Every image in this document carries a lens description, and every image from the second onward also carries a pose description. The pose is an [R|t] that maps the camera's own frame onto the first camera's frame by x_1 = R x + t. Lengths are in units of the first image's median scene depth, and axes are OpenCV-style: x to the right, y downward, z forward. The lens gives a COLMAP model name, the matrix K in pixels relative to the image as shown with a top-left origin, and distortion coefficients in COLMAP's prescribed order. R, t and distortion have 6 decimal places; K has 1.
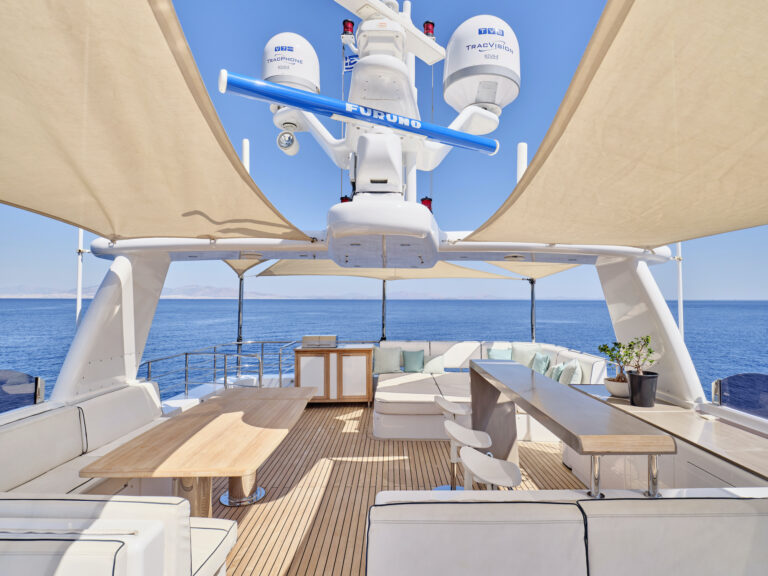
lens RADIAL K [[447.6, 0, 384.0], [0, 447.6, 288.0], [0, 0, 1]] dist [-0.006065, -0.002706]
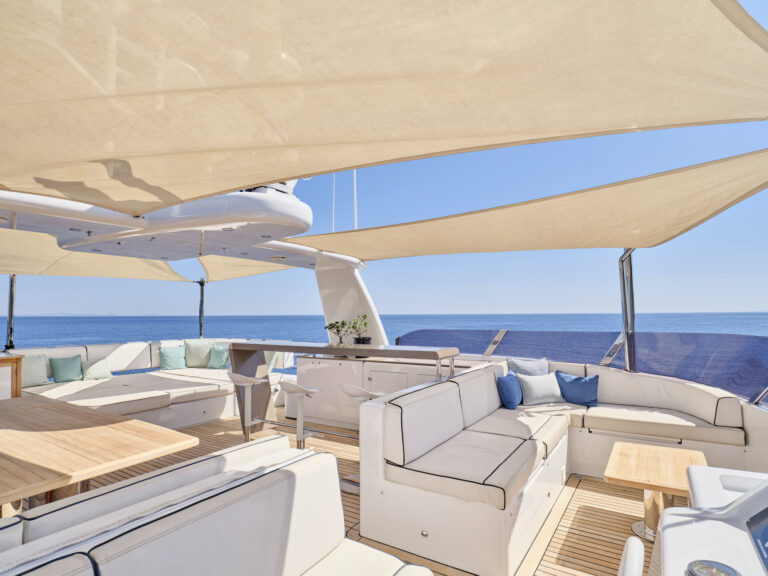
lens RADIAL K [[422.7, 0, 384.0], [0, 422.7, 288.0], [0, 0, 1]] dist [-0.000894, -0.000381]
pose [[0.535372, 0.050201, 0.843123, -0.311458], [-0.016268, 0.998660, -0.049132, 0.039956], [-0.844460, 0.012589, 0.535471, 0.053604]]
